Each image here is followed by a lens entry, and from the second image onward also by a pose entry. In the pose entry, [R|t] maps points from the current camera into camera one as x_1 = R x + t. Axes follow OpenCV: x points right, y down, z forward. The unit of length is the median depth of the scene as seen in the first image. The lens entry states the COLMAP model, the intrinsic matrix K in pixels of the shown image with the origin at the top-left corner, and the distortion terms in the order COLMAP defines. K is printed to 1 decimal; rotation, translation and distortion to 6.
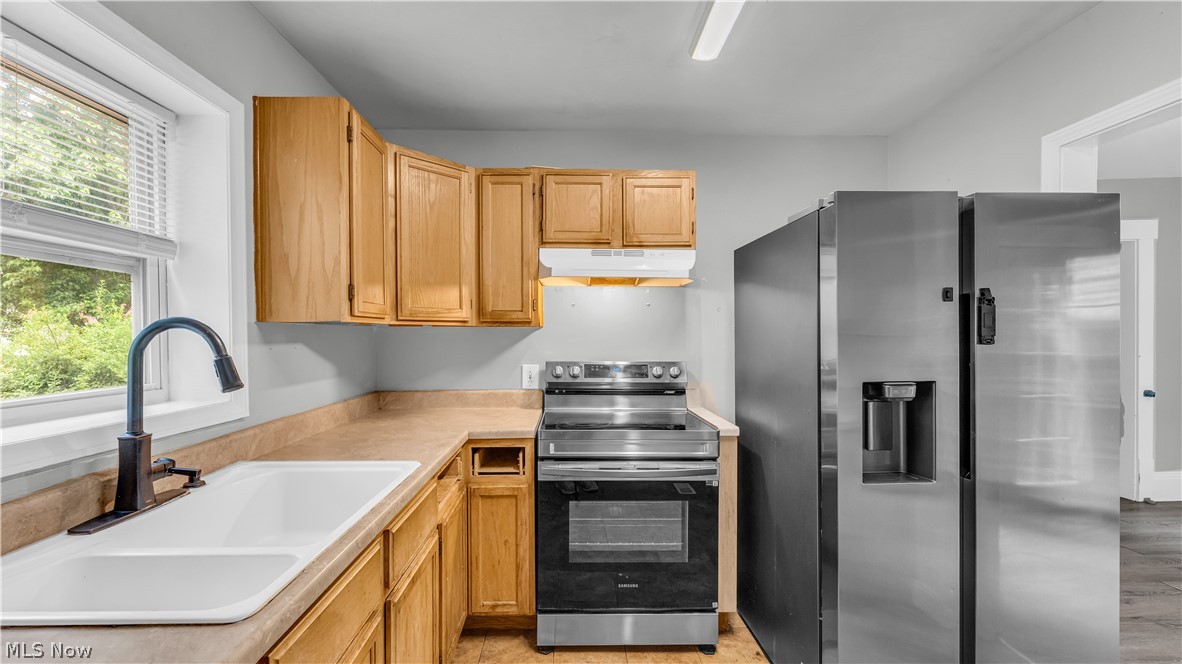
lens RADIAL K [[481.6, 0, 583.2], [0, 481.6, 340.6], [0, 0, 1]] dist [0.000791, 0.000005]
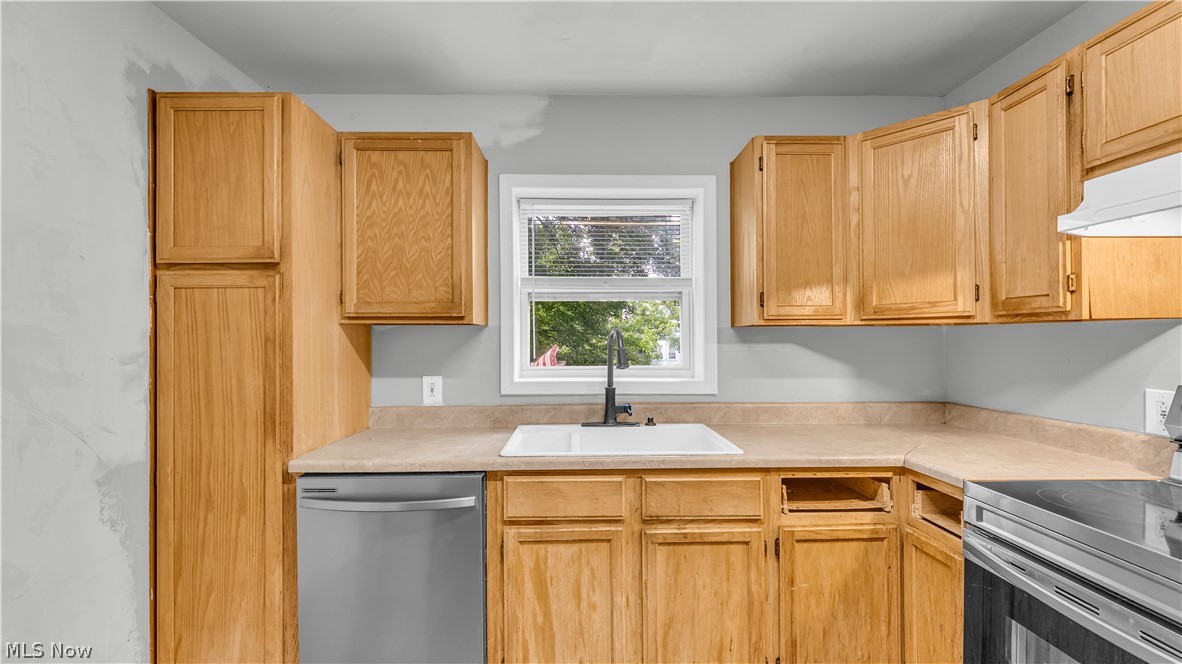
lens RADIAL K [[481.6, 0, 583.2], [0, 481.6, 340.6], [0, 0, 1]] dist [0.000791, 0.000005]
pose [[0.002475, 0.003117, -0.999992, 0.504175], [-0.009007, 0.999955, 0.003095, -0.000586], [0.999956, 0.008999, 0.002503, 0.428475]]
